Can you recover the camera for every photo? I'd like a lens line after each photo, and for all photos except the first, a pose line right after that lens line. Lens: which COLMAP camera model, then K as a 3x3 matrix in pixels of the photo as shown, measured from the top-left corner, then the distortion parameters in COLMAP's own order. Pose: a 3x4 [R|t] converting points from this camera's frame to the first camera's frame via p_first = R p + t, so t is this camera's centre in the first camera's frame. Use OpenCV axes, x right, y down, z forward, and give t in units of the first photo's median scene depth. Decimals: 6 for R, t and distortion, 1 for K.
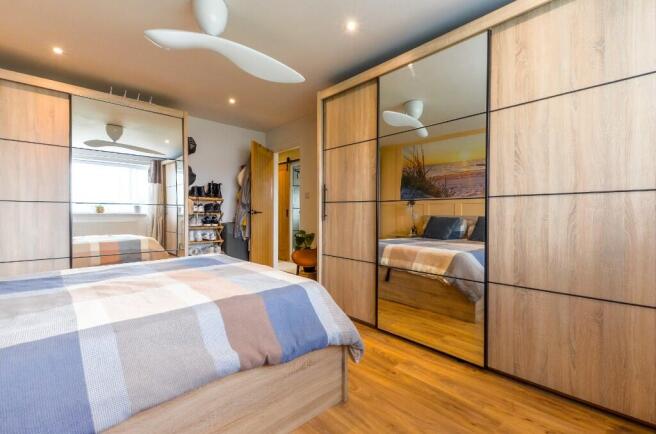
lens RADIAL K [[287.4, 0, 327.6], [0, 287.4, 215.8], [0, 0, 1]] dist [0.003866, -0.002435]
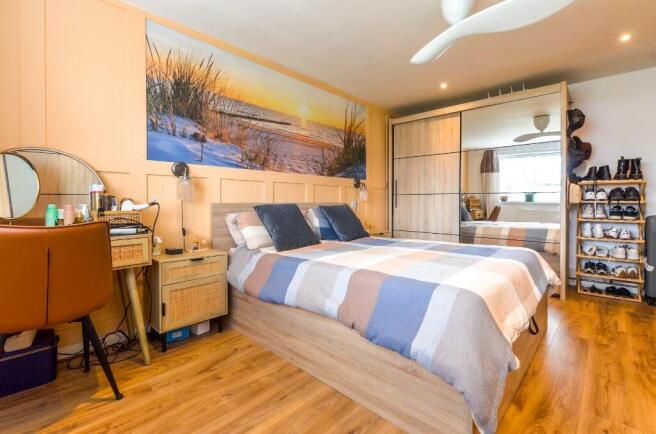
lens RADIAL K [[287.4, 0, 340.9], [0, 287.4, 207.8], [0, 0, 1]] dist [0.003866, -0.002435]
pose [[0.090596, 0.019013, -0.995706, 0.260283], [-0.008316, 0.999797, 0.018335, -0.000246], [0.995853, 0.006619, 0.090736, 0.230384]]
